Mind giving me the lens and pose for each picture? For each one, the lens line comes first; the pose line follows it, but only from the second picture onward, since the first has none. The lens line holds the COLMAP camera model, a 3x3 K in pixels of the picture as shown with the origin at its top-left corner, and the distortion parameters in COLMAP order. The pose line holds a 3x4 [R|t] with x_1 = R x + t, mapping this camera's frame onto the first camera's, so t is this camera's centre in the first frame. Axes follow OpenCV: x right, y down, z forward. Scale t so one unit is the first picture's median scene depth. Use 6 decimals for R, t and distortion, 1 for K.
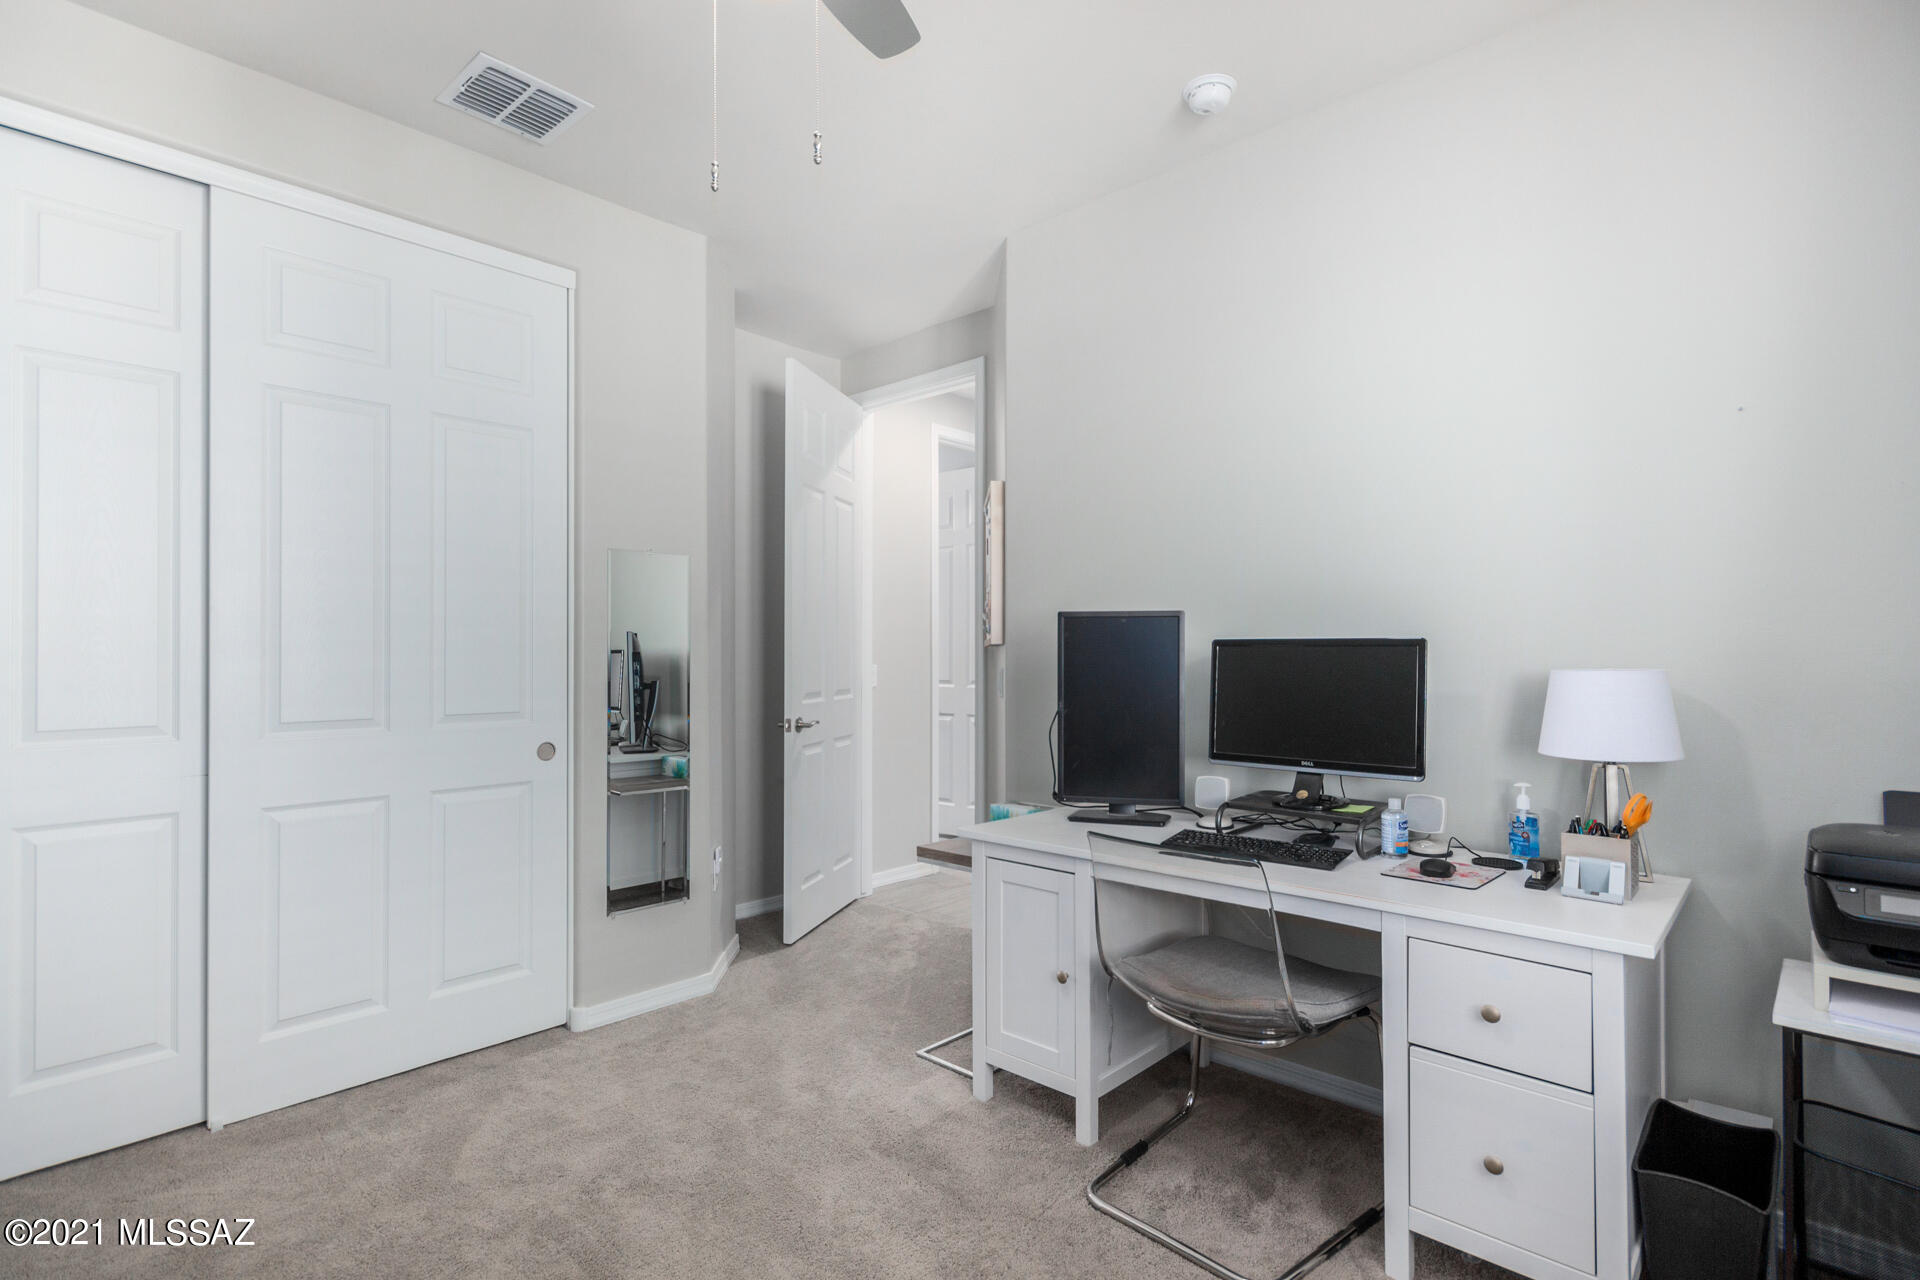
lens RADIAL K [[914.0, 0, 964.2], [0, 914.0, 649.8], [0, 0, 1]] dist [0.003794, -0.000586]
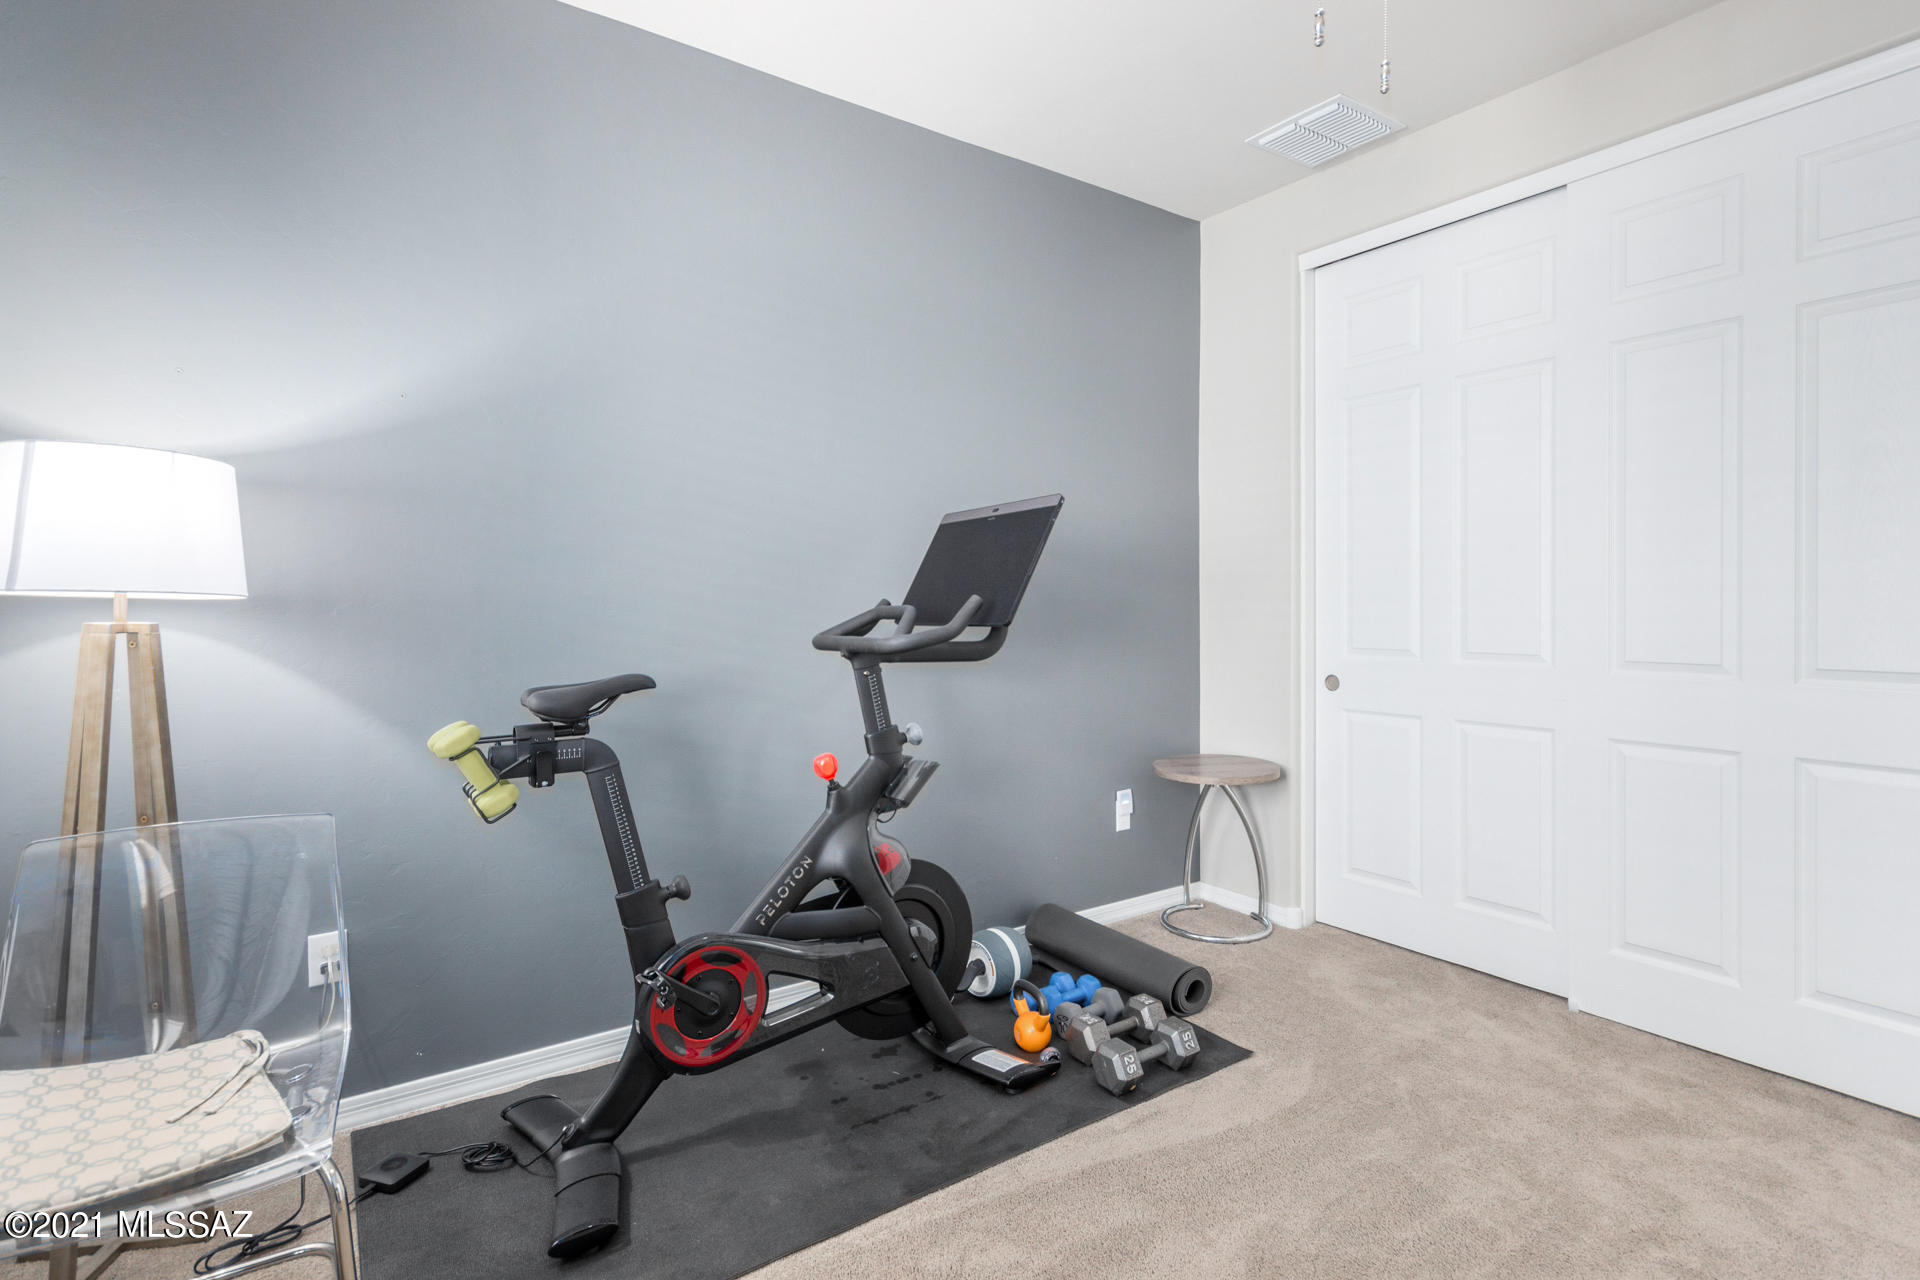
lens RADIAL K [[914.0, 0, 962.9], [0, 914.0, 628.1], [0, 0, 1]] dist [0.003794, -0.000586]
pose [[-0.176906, 0.031009, -0.983739, 0.424895], [0.006829, 0.999518, 0.030278, 0.004765], [0.984204, -0.001361, -0.177033, 0.442454]]
